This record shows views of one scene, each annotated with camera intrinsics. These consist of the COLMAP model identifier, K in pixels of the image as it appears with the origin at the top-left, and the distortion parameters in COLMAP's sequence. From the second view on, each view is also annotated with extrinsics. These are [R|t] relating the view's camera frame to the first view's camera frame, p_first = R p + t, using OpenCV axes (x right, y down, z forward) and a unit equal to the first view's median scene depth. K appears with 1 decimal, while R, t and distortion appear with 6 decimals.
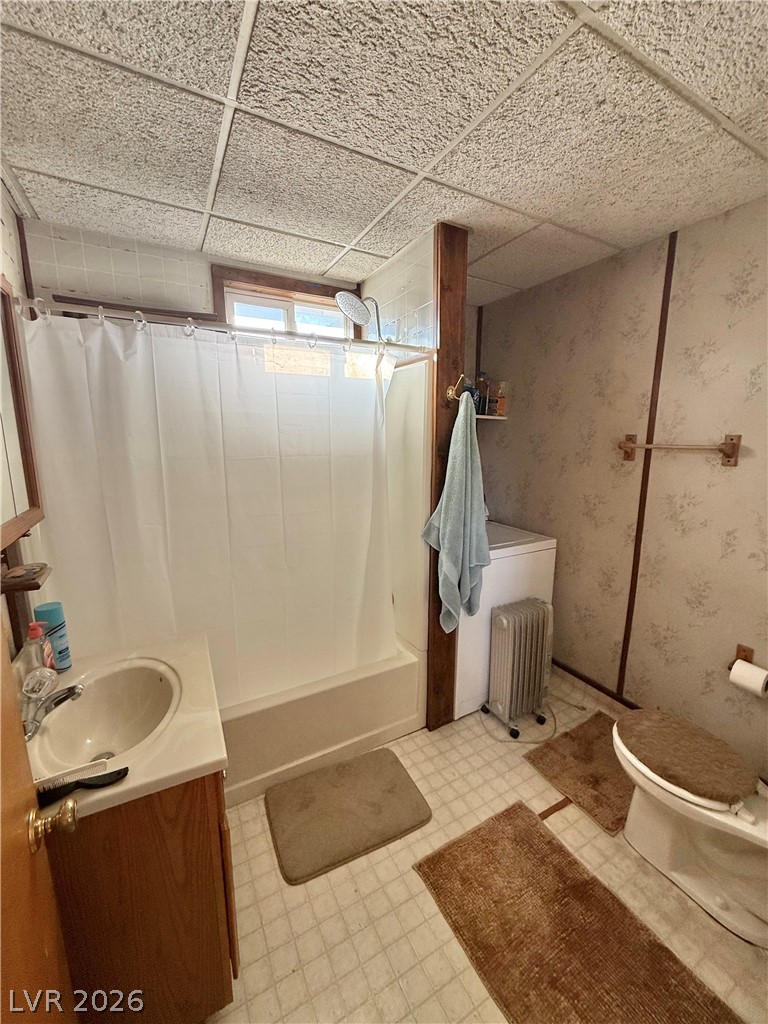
lens RADIAL K [[411.9, 0, 383.2], [0, 411.9, 509.8], [0, 0, 1]] dist [-0.000784, -0.000289]
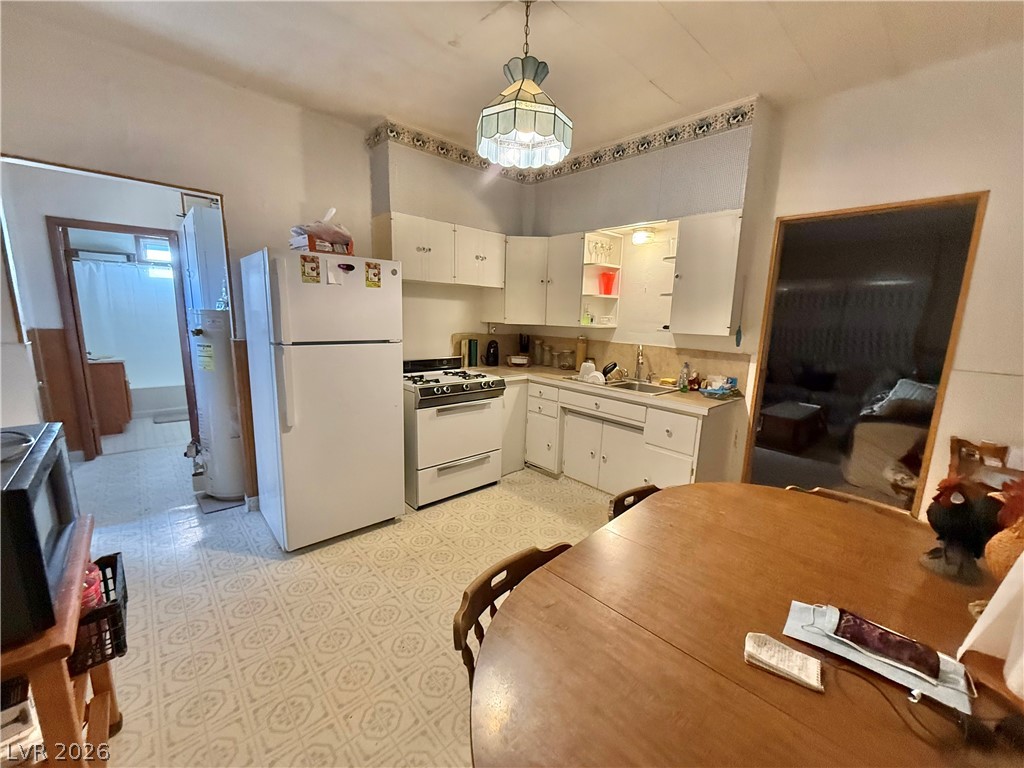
lens RADIAL K [[411.9, 0, 513.0], [0, 411.9, 385.9], [0, 0, 1]] dist [-0.000784, -0.000289]
pose [[0.970907, -0.009873, 0.239255, 1.855725], [0.009813, 0.999951, 0.001442, 0.589681], [-0.239257, 0.000948, 0.970956, -3.068719]]
